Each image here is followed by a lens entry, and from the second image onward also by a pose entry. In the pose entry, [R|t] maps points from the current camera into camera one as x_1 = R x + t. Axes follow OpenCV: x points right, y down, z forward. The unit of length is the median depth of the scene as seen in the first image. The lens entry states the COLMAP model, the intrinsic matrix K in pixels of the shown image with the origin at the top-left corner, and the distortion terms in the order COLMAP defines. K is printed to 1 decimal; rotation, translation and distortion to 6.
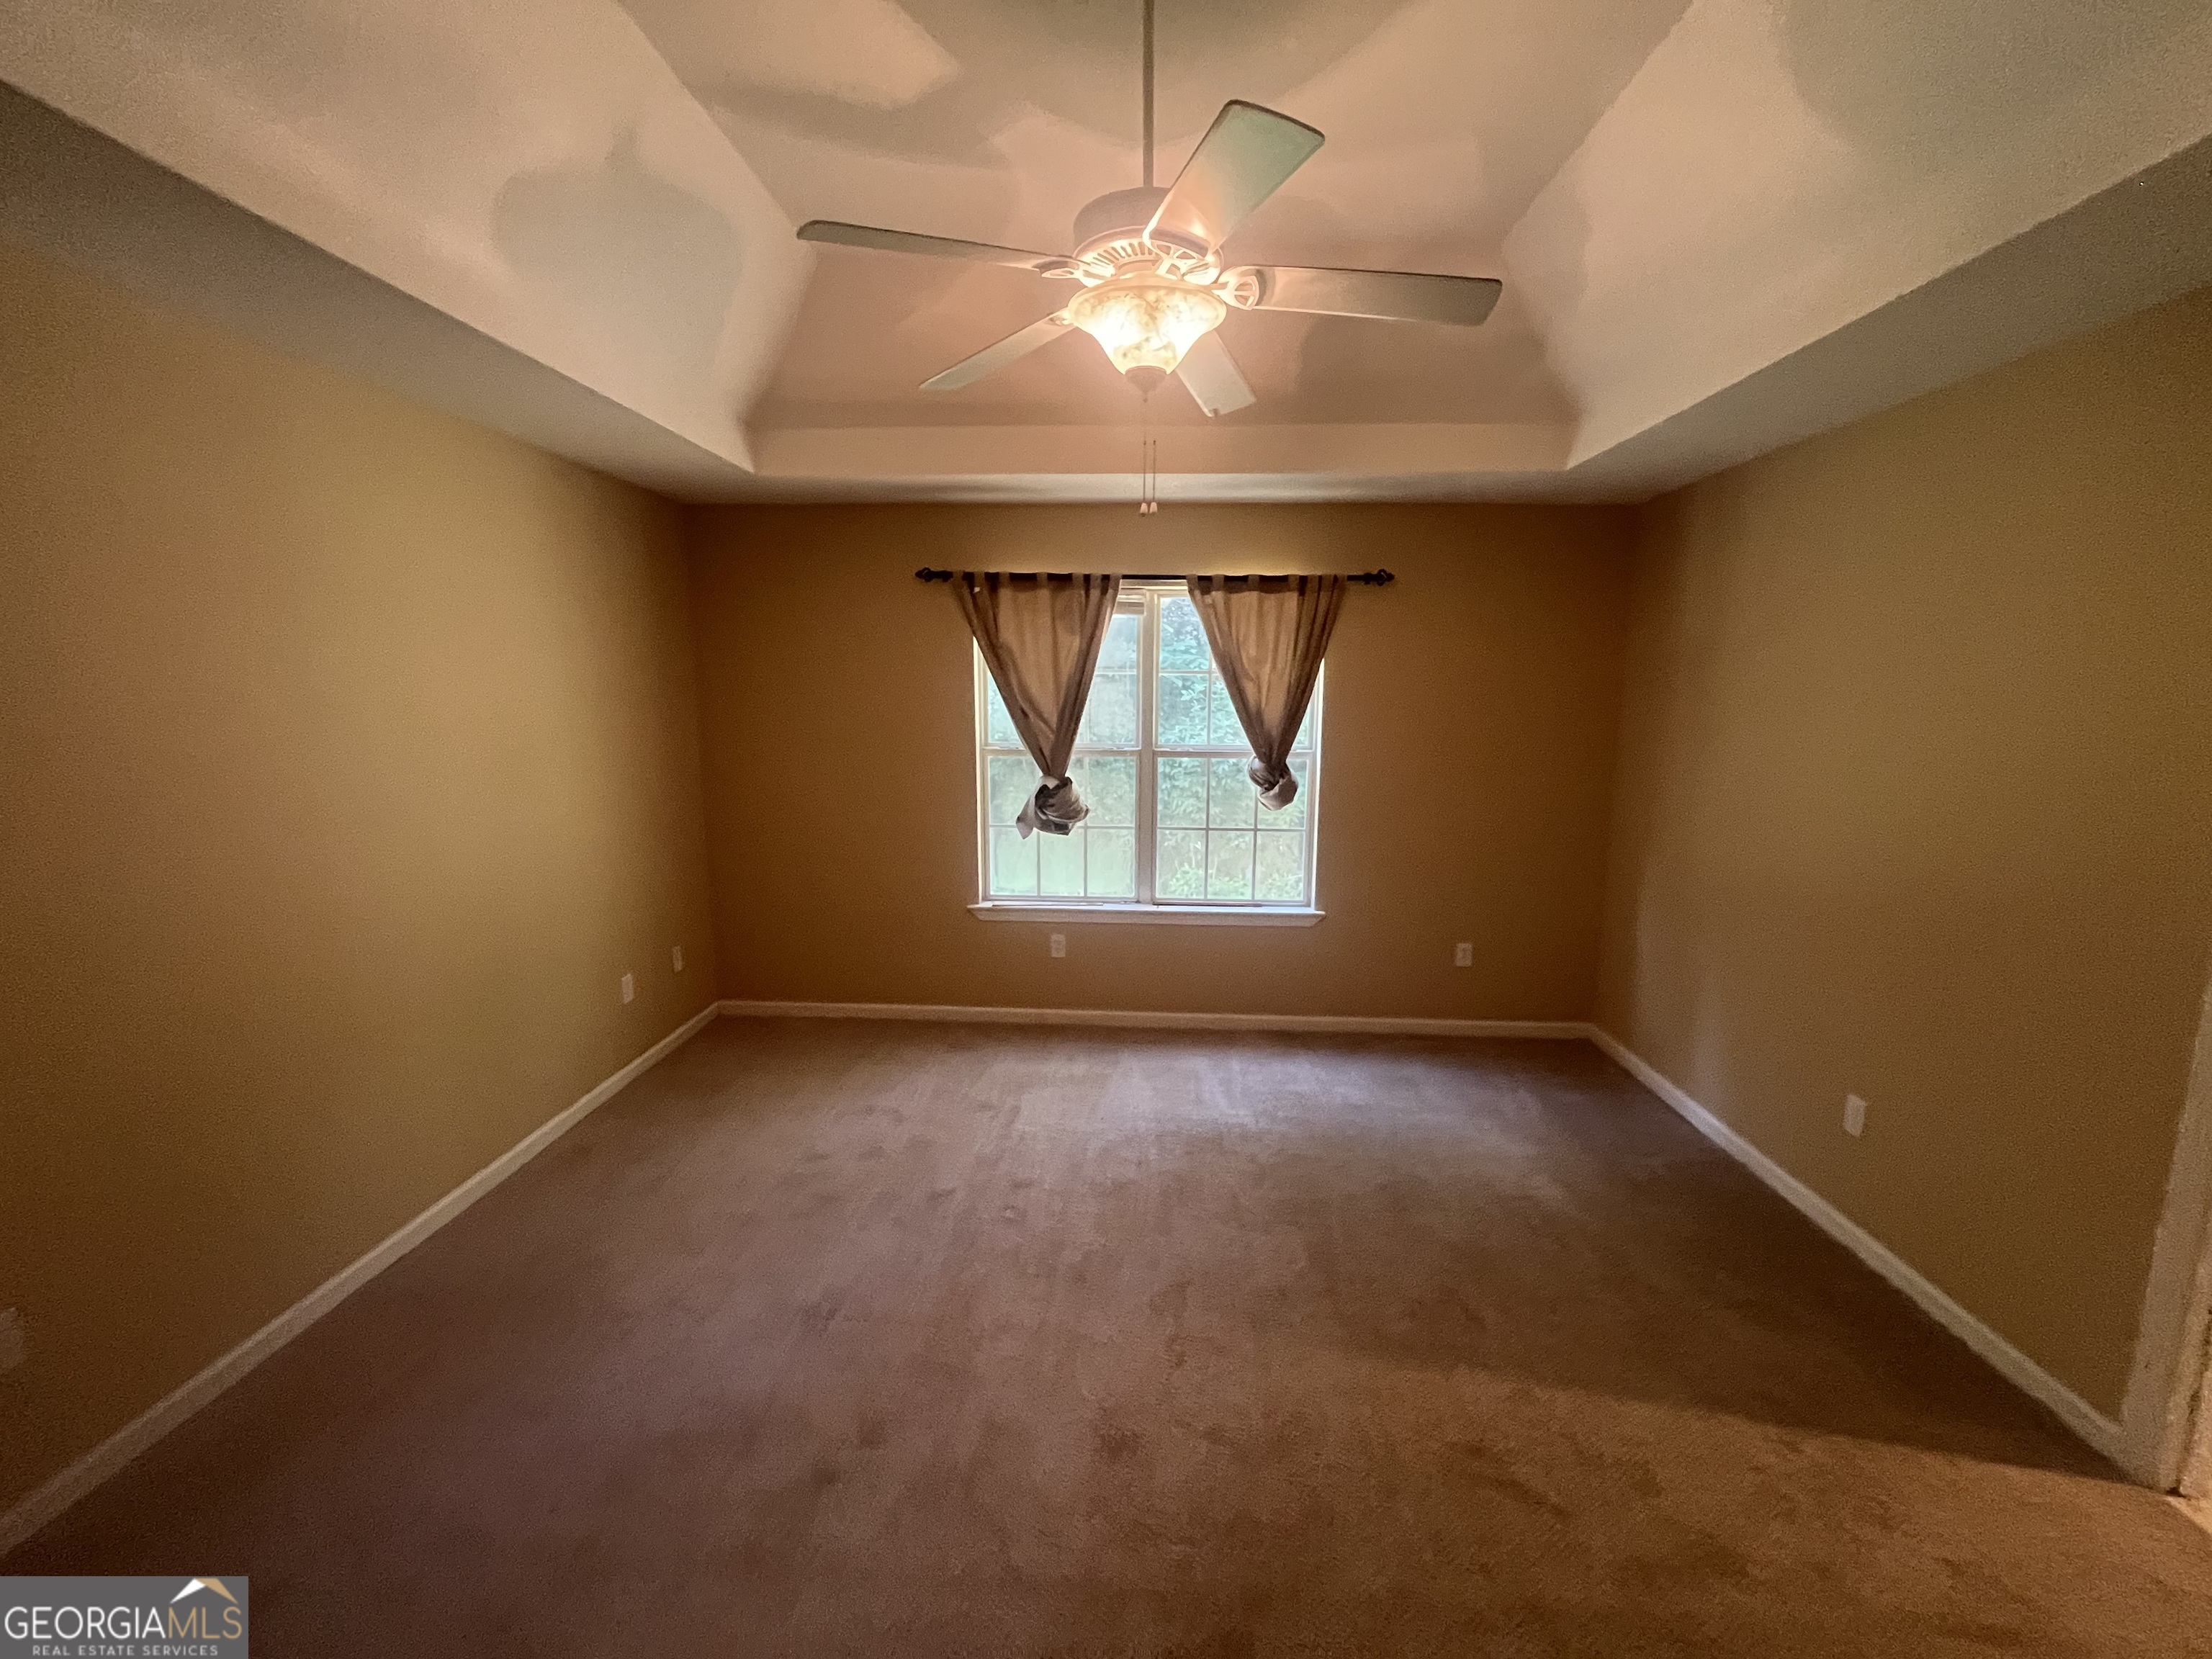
lens RADIAL K [[911.1, 0, 1116.8], [0, 911.1, 830.6], [0, 0, 1]] dist [-0.000038, 0.000423]
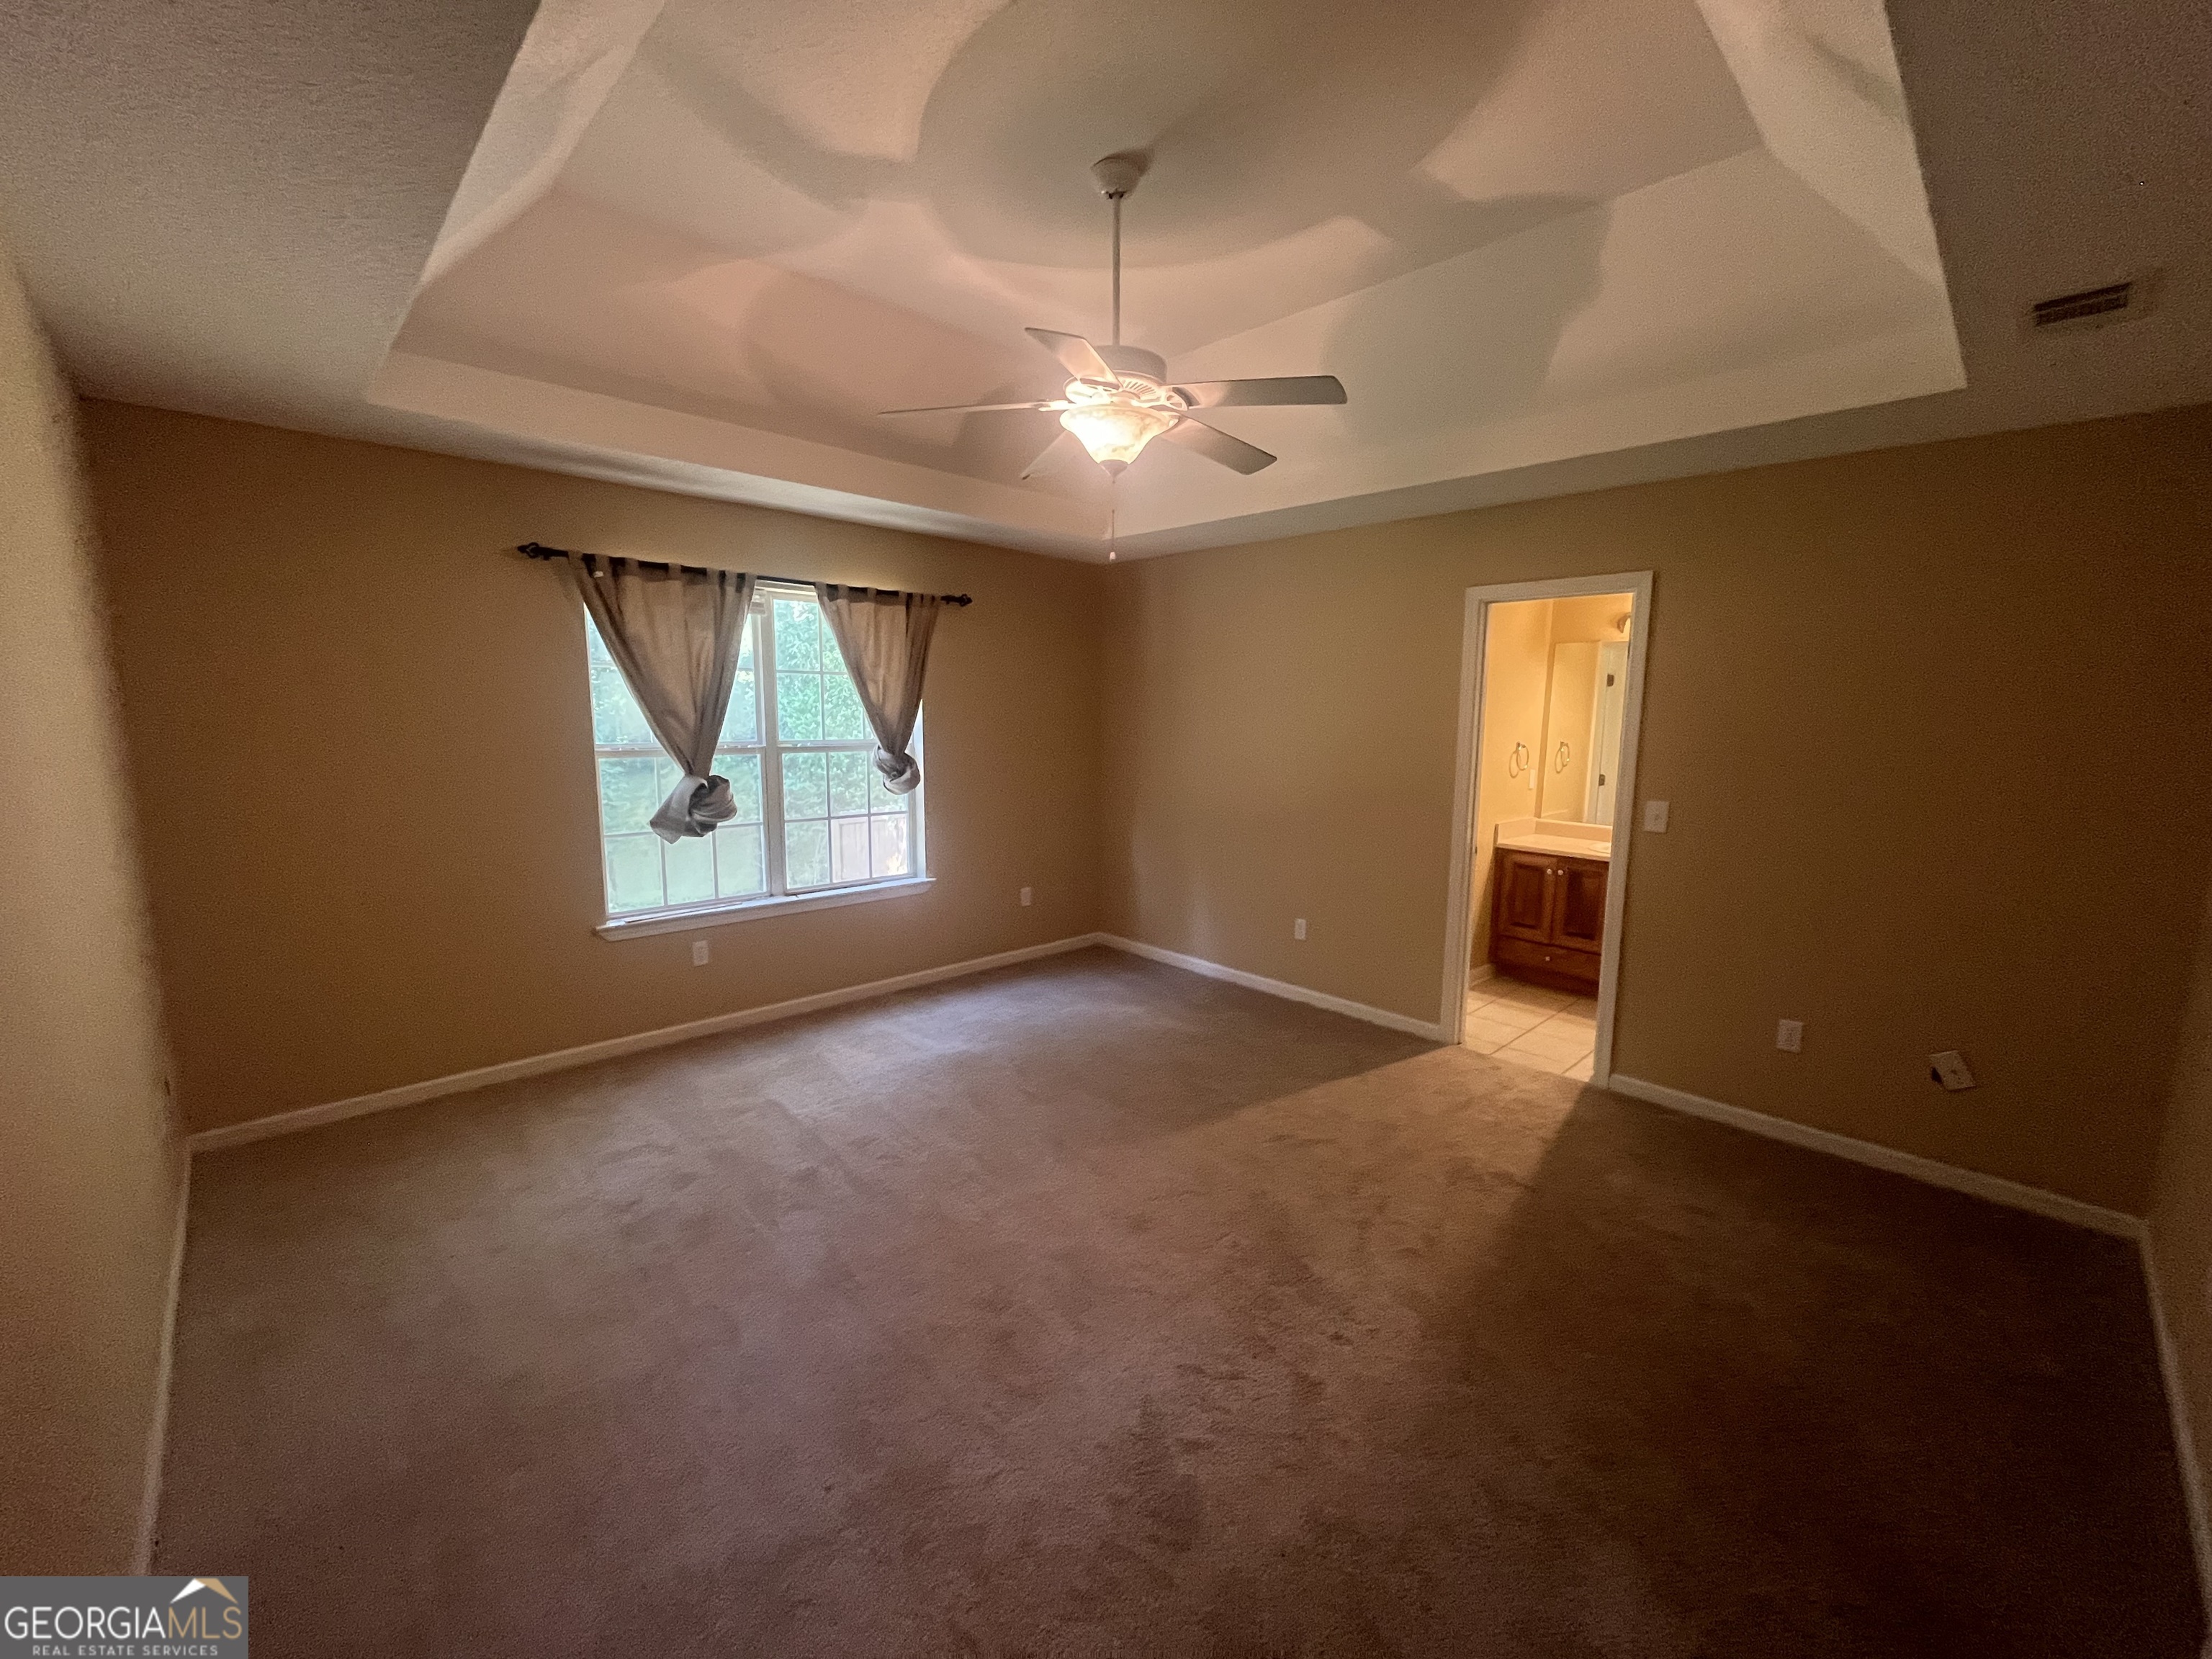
lens RADIAL K [[911.1, 0, 1116.8], [0, 911.1, 830.6], [0, 0, 1]] dist [-0.000038, 0.000423]
pose [[0.674540, -0.098043, 0.731699, -0.495444], [0.105018, 0.993806, 0.036350, 0.010344], [-0.730731, 0.052322, 0.680658, 0.020458]]
